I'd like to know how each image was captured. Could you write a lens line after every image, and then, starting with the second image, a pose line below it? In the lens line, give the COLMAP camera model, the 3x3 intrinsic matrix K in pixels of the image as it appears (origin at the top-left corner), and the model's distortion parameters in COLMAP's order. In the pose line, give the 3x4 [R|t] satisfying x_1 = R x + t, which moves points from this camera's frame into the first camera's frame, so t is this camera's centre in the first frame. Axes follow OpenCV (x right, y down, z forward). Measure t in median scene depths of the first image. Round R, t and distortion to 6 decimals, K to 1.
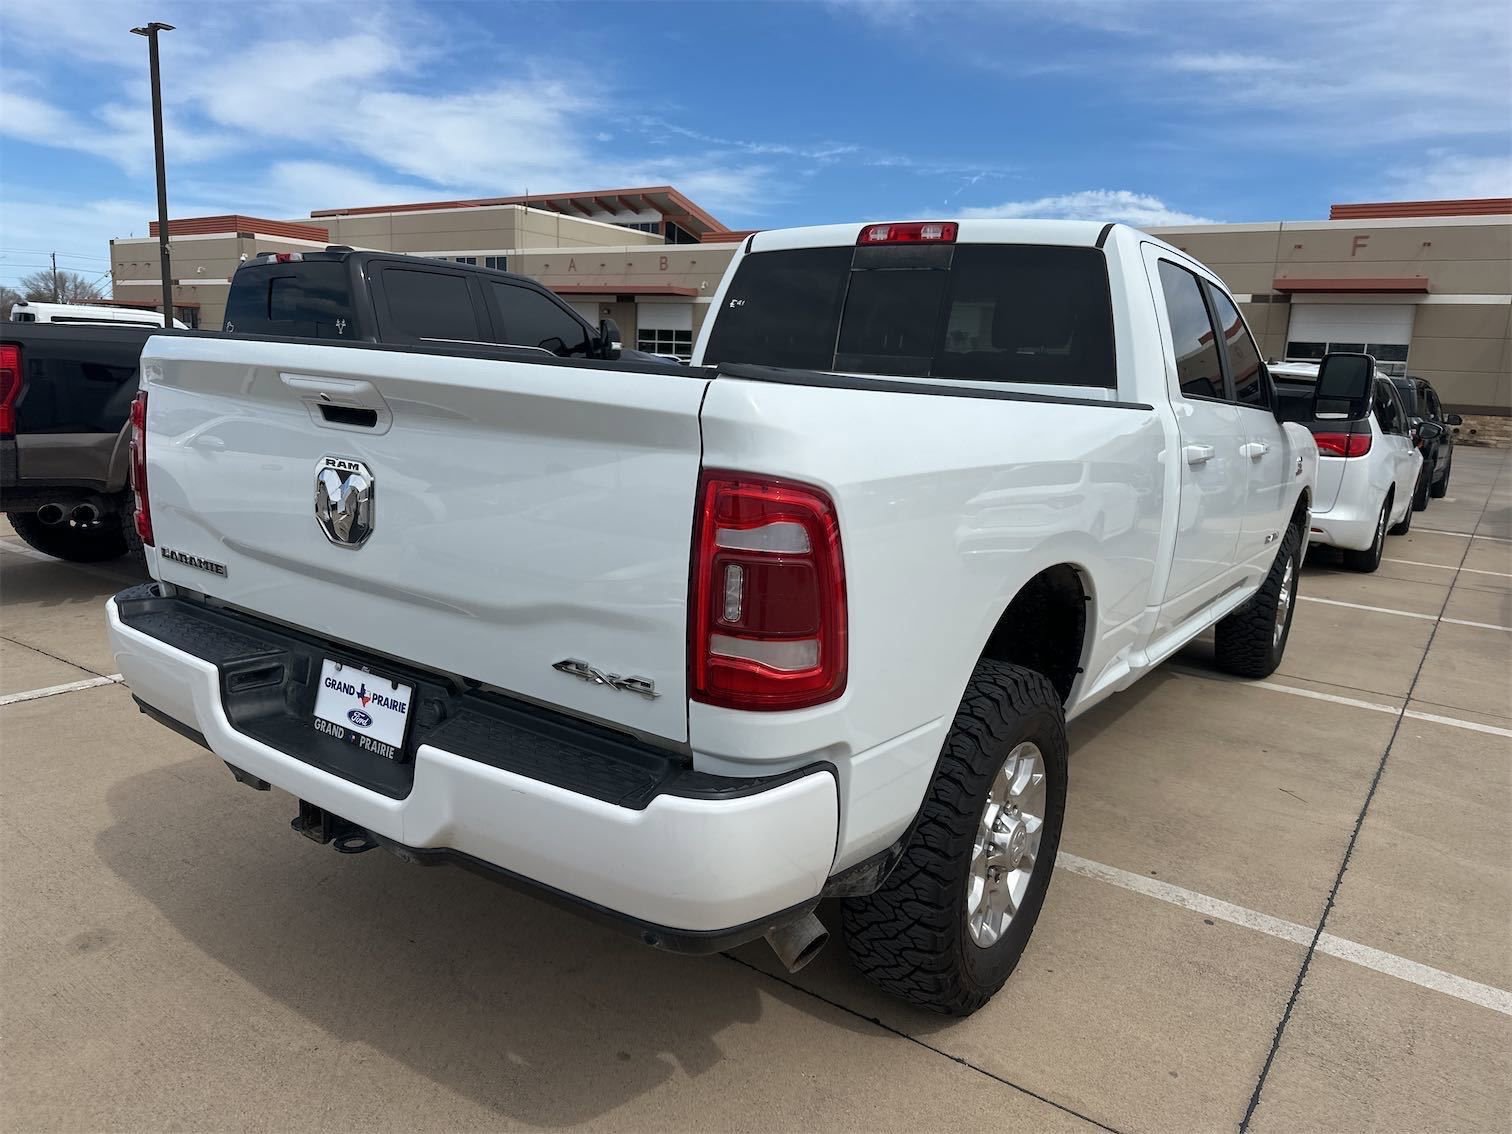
lens RADIAL K [[1073.5, 0, 729.7], [0, 1073.5, 590.5], [0, 0, 1]] dist [0.069952, -0.109385]
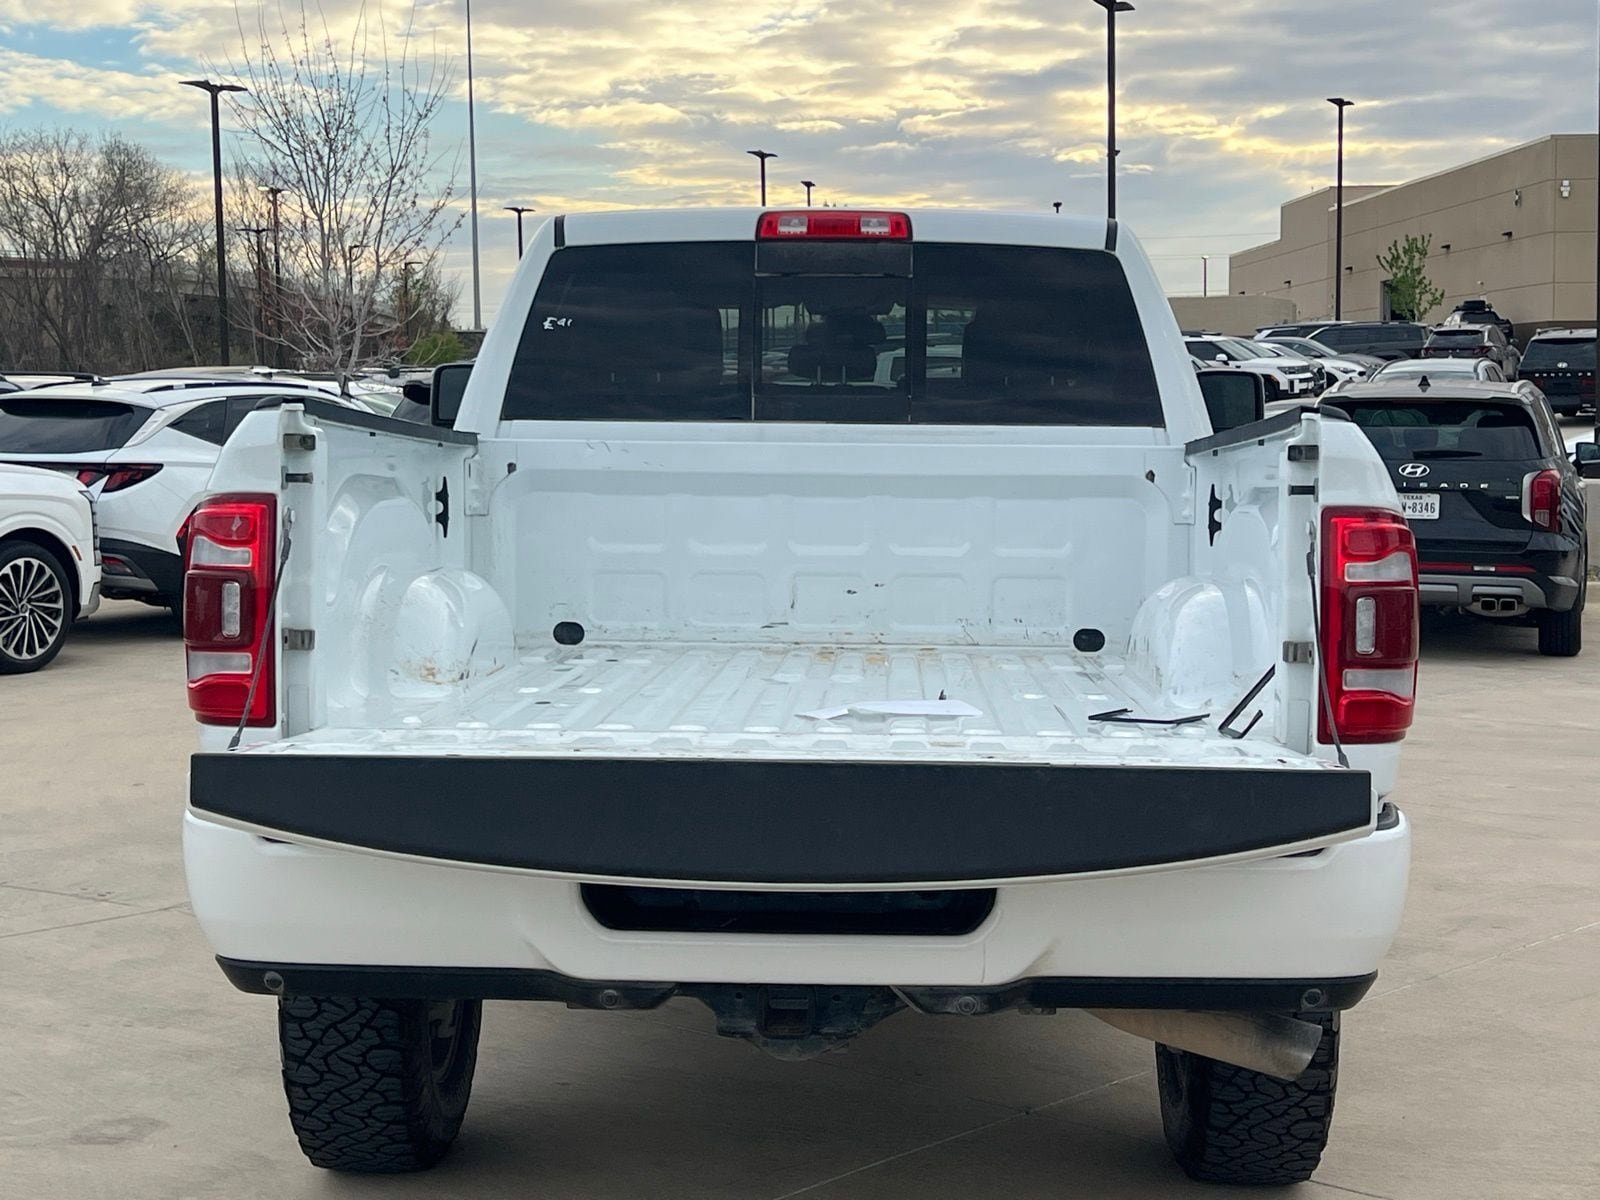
lens RADIAL K [[2491.3, 0, 800.0], [0, 2491.3, 600.0], [0, 0, 1]] dist [0.082550, -0.073130]
pose [[0.828405, -0.085249, 0.553605, -1.379349], [0.153834, 0.984972, -0.078521, 0.065217], [-0.538591, 0.150210, 0.829070, -0.544712]]
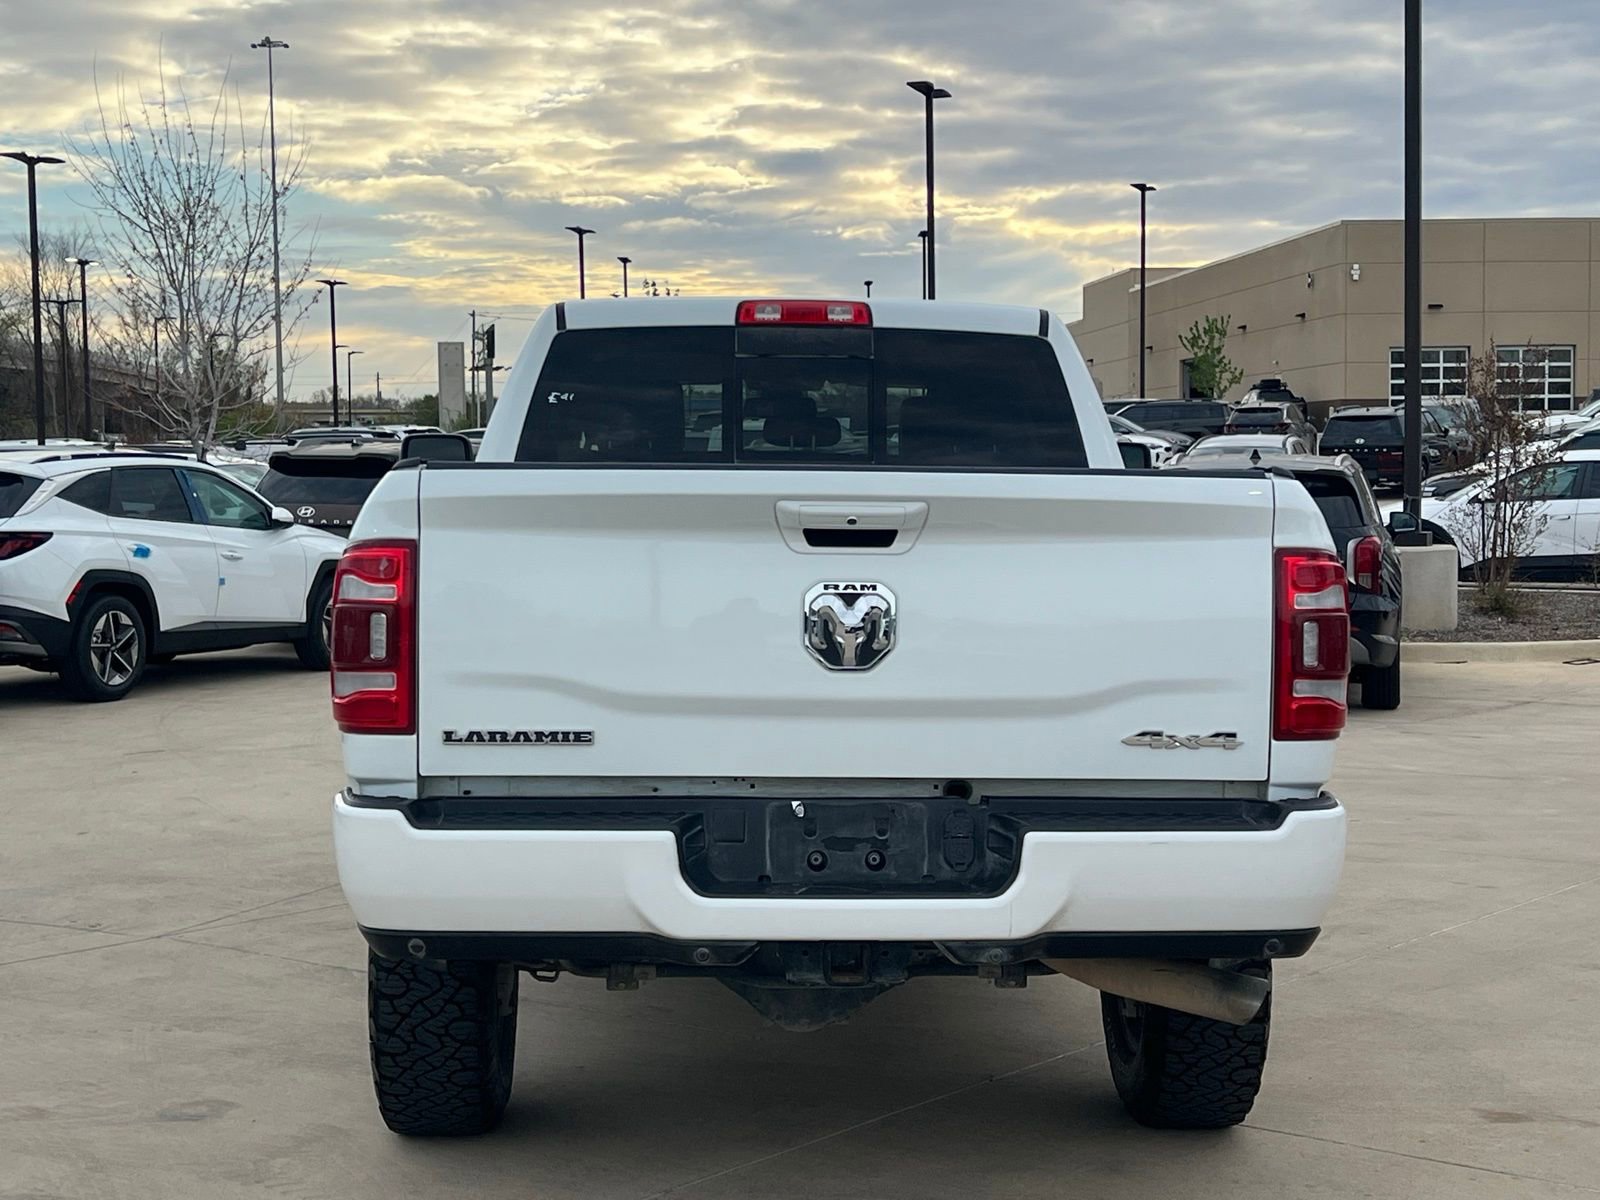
lens RADIAL K [[2488.3, 0, 819.6], [0, 2488.3, 618.6], [0, 0, 1]] dist [0.109557, -0.176742]
pose [[0.777410, -0.076256, 0.624355, -1.781285], [0.166099, 0.982277, -0.086846, 0.103629], [-0.606667, 0.171220, 0.776298, -0.736268]]
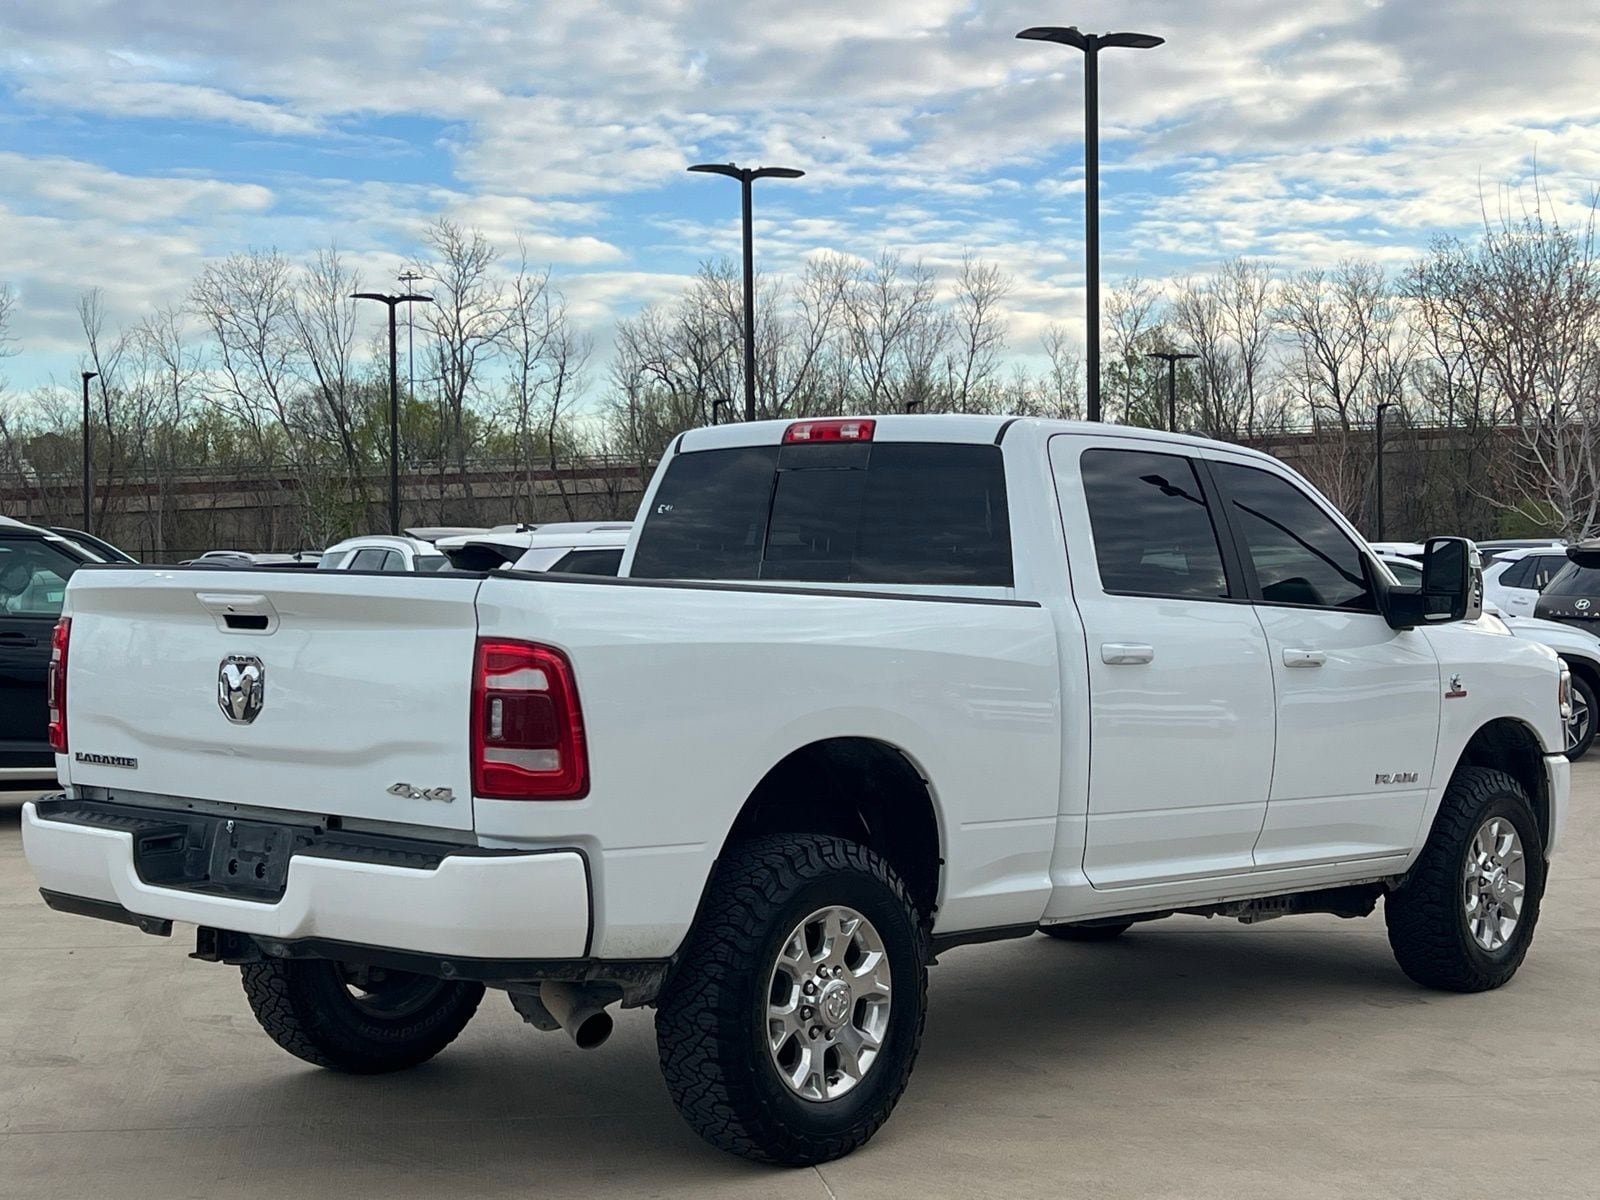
lens RADIAL K [[2627.5, 0, 800.0], [0, 2627.5, 600.0], [0, 0, 1]] dist [0.057213, -0.053779]
pose [[0.994549, -0.036699, -0.097596, 0.617427], [0.015799, 0.978245, -0.206851, 0.475512], [0.103064, 0.204181, 0.973493, -2.010618]]
